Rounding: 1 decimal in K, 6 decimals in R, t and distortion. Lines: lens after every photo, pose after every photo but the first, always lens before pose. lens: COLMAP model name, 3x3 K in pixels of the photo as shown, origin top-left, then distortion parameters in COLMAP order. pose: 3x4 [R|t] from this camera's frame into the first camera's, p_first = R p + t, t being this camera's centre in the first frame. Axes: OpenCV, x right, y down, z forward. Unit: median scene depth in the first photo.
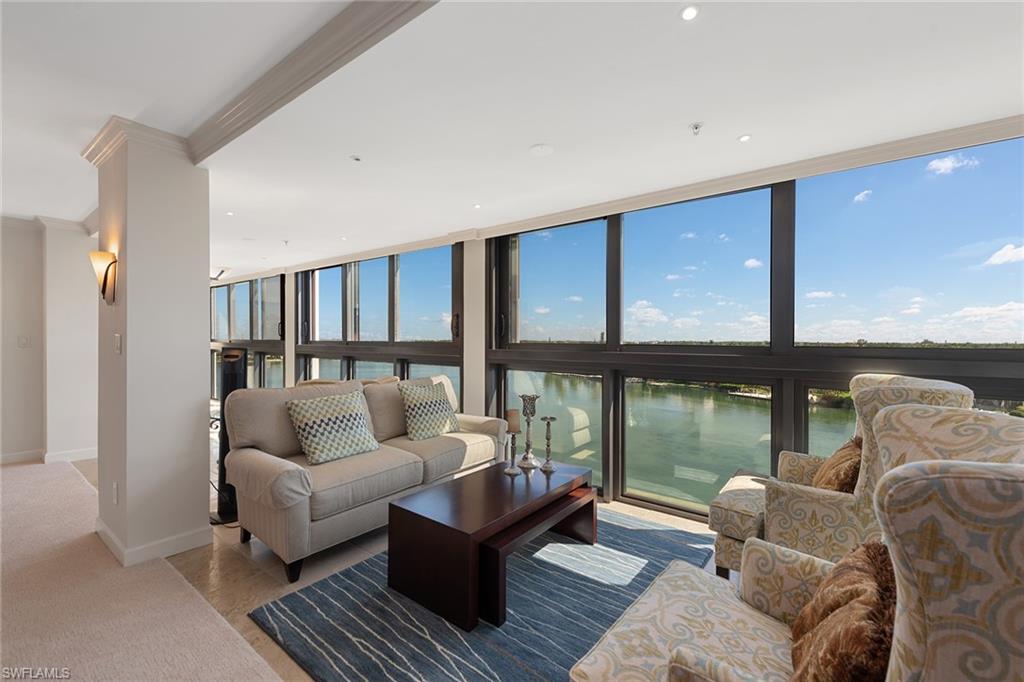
lens RADIAL K [[429.0, 0, 513.3], [0, 429.0, 335.7], [0, 0, 1]] dist [-0.011883, 0.000002]
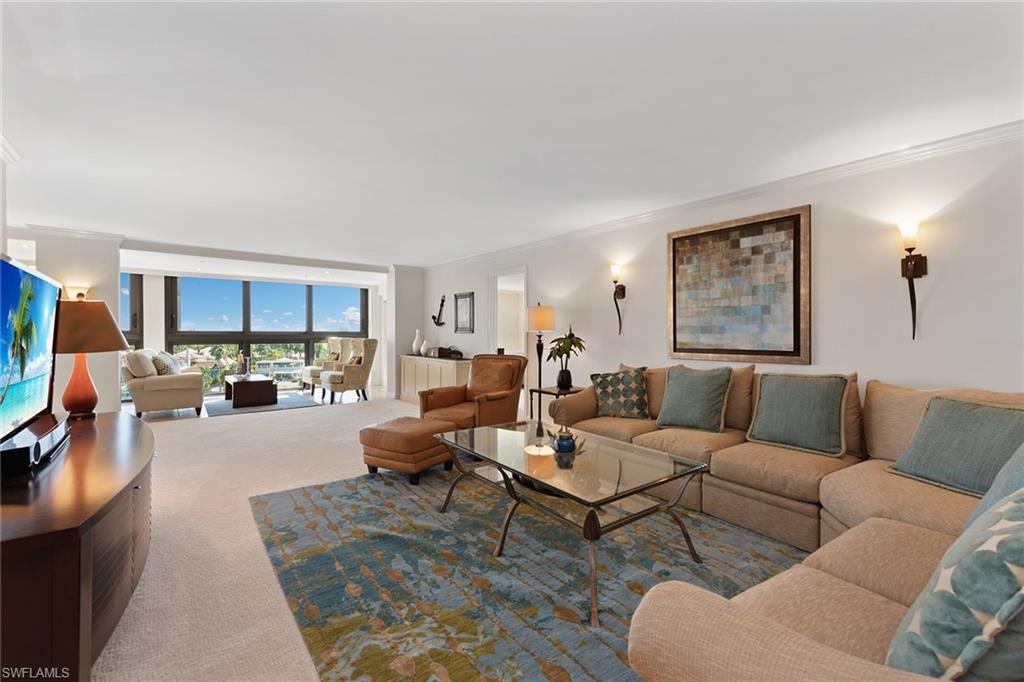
lens RADIAL K [[429.0, 0, 513.3], [0, 429.0, 335.7], [0, 0, 1]] dist [-0.011883, 0.000002]
pose [[0.251241, -0.003088, 0.967920, -2.134651], [-0.014713, 0.999867, 0.007009, -0.001637], [-0.967813, -0.016002, 0.251163, -1.356821]]
